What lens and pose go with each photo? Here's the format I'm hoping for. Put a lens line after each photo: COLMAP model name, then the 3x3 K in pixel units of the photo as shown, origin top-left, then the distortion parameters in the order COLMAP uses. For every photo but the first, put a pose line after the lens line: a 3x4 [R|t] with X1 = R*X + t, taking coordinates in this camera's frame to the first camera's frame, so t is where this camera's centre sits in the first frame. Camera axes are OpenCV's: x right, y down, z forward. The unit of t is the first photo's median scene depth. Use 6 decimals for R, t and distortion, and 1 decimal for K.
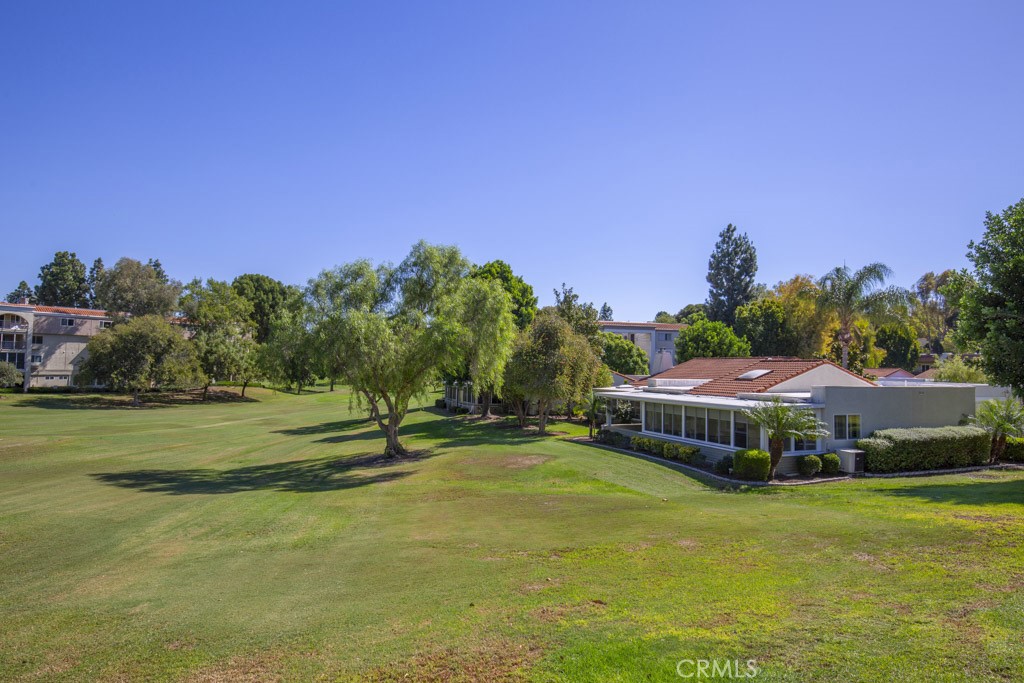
lens RADIAL K [[608.6, 0, 512.5], [0, 608.6, 340.9], [0, 0, 1]] dist [0.005192, 0.001279]
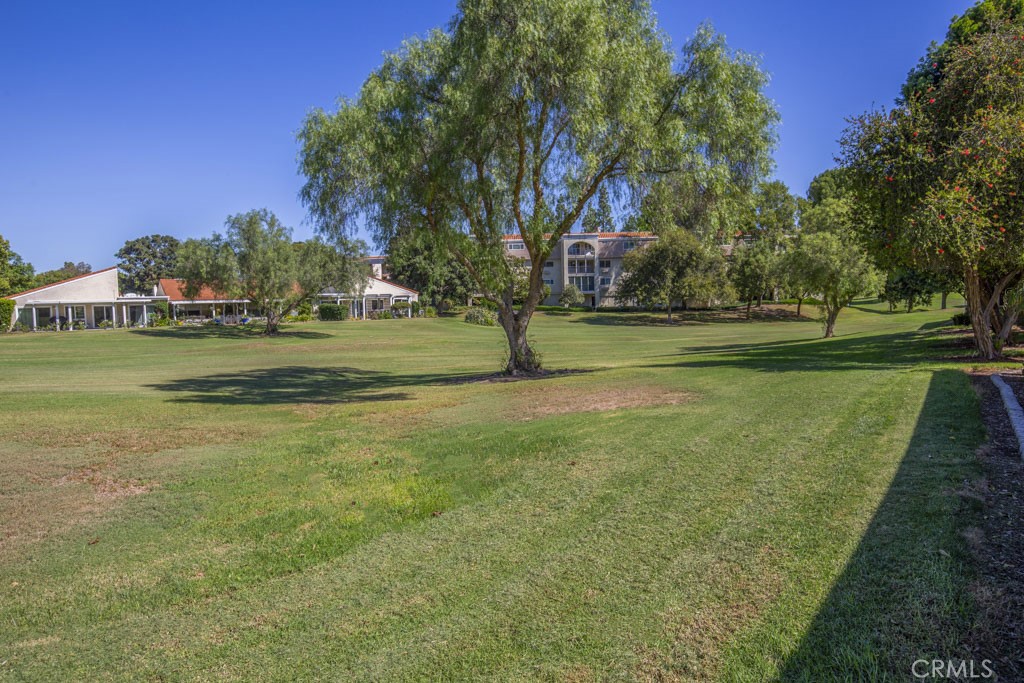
lens RADIAL K [[637.9, 0, 505.8], [0, 637.9, 338.0], [0, 0, 1]] dist [-0.000111, 0.004536]
pose [[0.537129, 0.021246, -0.843233, 0.099805], [0.071034, 0.994992, 0.070317, 0.038898], [0.840504, -0.097668, 0.532930, 0.231020]]
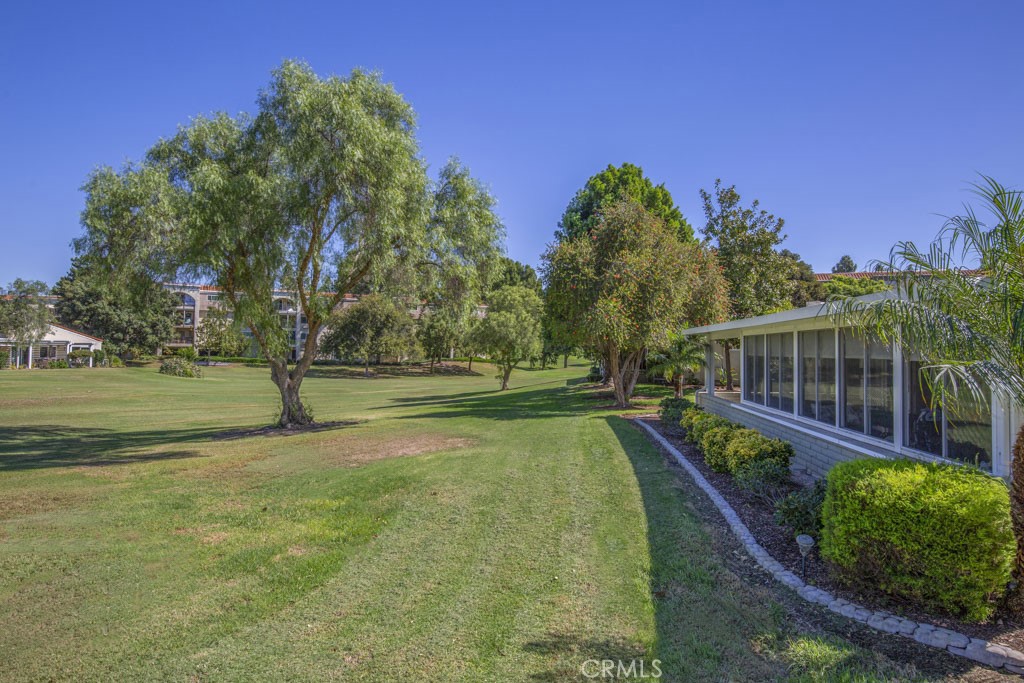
lens RADIAL K [[578.7, 0, 511.7], [0, 578.7, 344.0], [0, 0, 1]] dist [-0.017866, 0.000156]
pose [[0.885704, -0.014017, -0.464039, 0.094997], [0.026651, 0.999431, 0.020678, 0.033336], [0.463485, -0.030682, 0.885573, 0.197954]]
